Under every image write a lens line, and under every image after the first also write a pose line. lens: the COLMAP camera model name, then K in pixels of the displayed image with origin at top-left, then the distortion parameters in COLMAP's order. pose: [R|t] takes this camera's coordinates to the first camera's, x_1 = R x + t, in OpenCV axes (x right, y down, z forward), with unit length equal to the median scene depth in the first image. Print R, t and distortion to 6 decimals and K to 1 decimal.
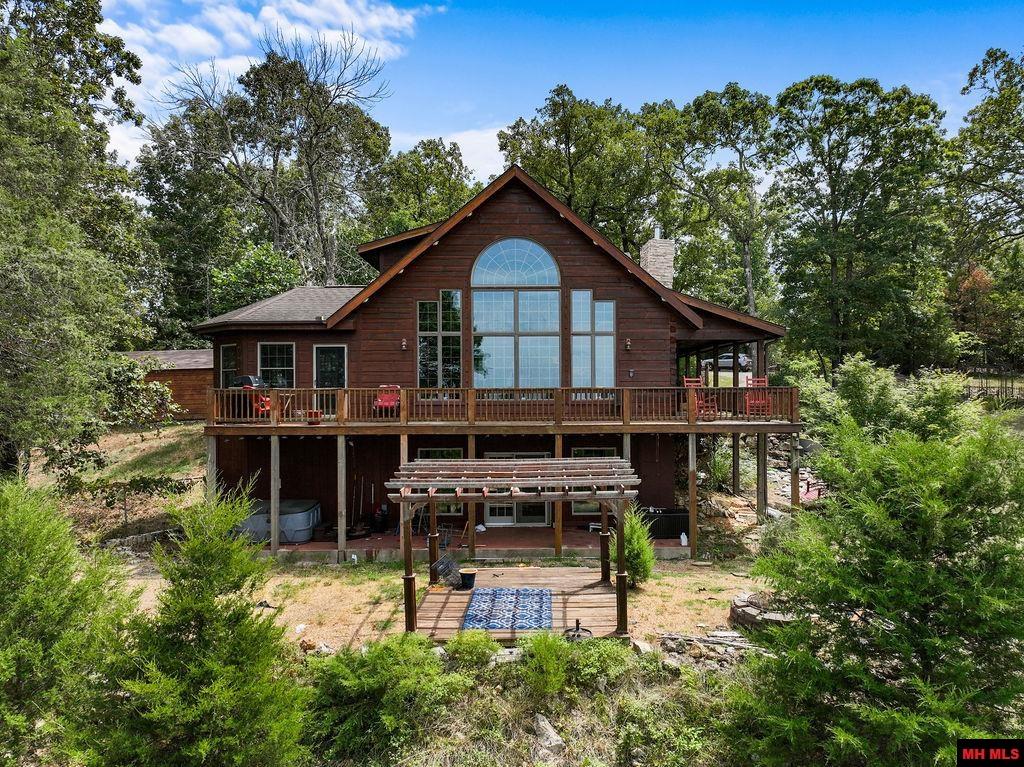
lens RADIAL K [[727.2, 0, 525.3], [0, 727.2, 384.7], [0, 0, 1]] dist [0.001162, -0.001362]
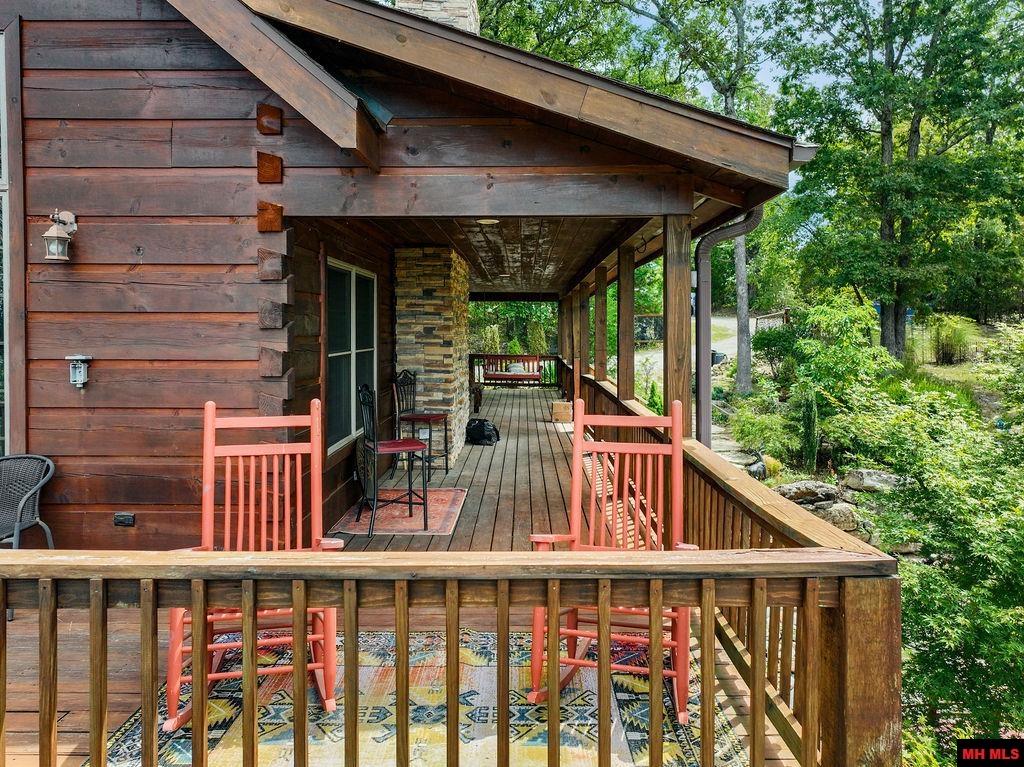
lens RADIAL K [[741.3, 0, 511.6], [0, 741.3, 337.3], [0, 0, 1]] dist [0.005224, 0.004680]
pose [[0.999644, 0.005146, -0.026179, 0.443634], [-0.004658, 0.999815, 0.018689, -0.048363], [0.026270, -0.018560, 0.999483, 1.234719]]
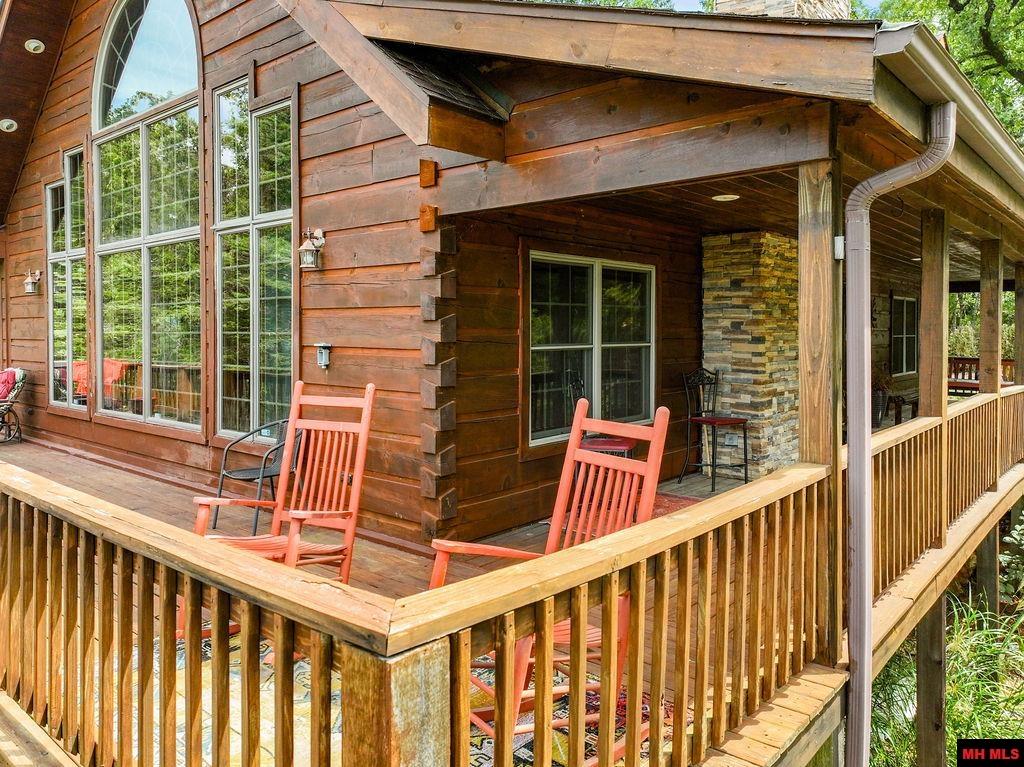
lens RADIAL K [[741.3, 0, 511.6], [0, 741.3, 337.3], [0, 0, 1]] dist [0.005224, 0.004680]
pose [[0.753315, 0.011956, -0.657551, 0.602018], [0.001258, 0.999807, 0.019621, -0.044219], [0.657658, -0.015608, 0.753155, 1.322501]]
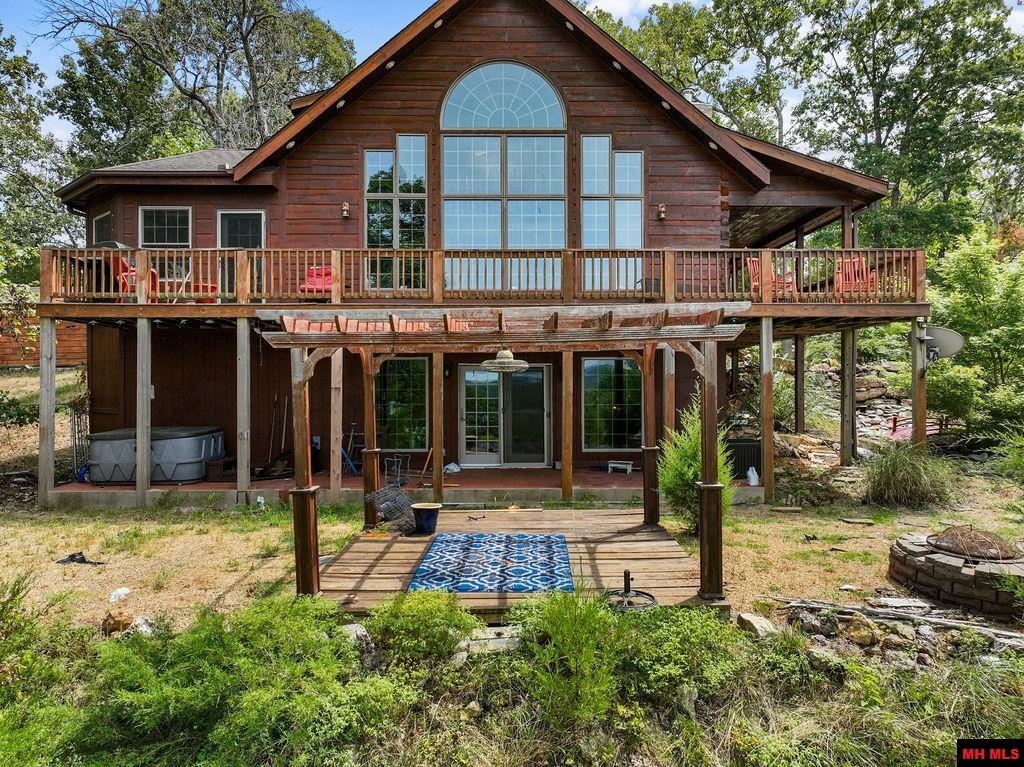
lens RADIAL K [[733.6, 0, 512.0], [0, 733.6, 383.5], [0, 0, 1]] dist [0.000059, 0.005166]
pose [[0.999983, 0.002908, 0.004975, -0.012336], [-0.002910, 0.999996, 0.000364, 0.177326], [-0.004974, -0.000379, 0.999988, 0.449446]]
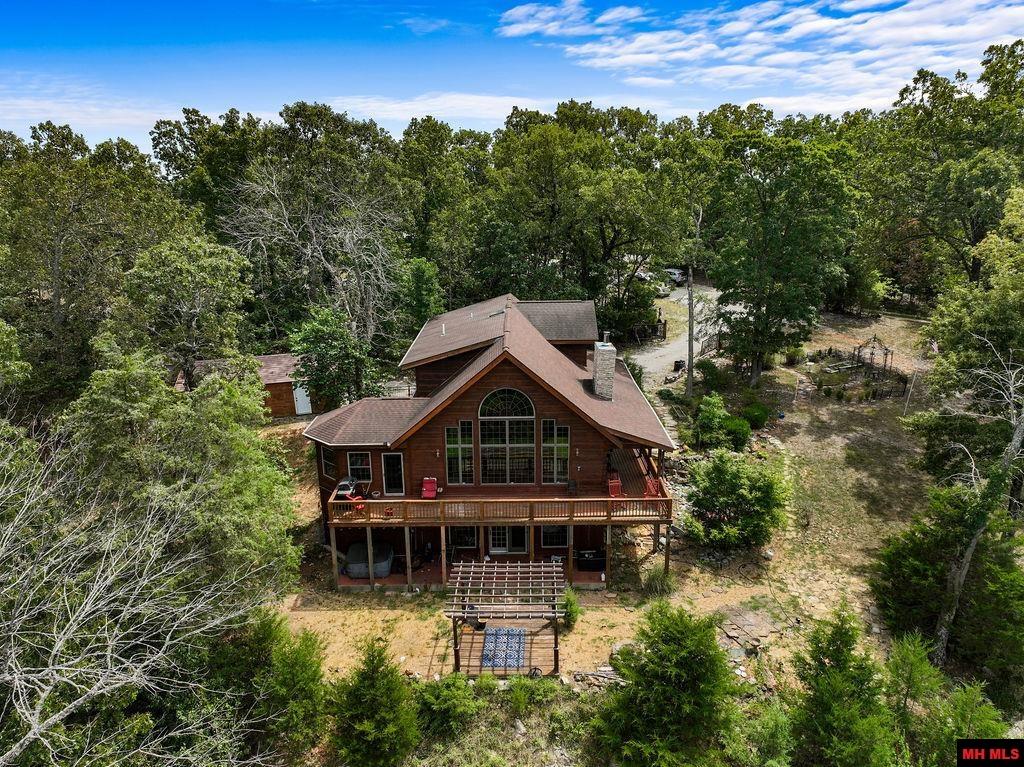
lens RADIAL K [[714.7, 0, 512.0], [0, 714.7, 383.5], [0, 0, 1]] dist [0.001637, 0.001336]
pose [[0.999880, -0.003836, -0.015033, 0.035479], [0.007730, 0.963305, 0.268297, -0.987128], [0.013452, -0.268381, 0.963219, -0.762532]]
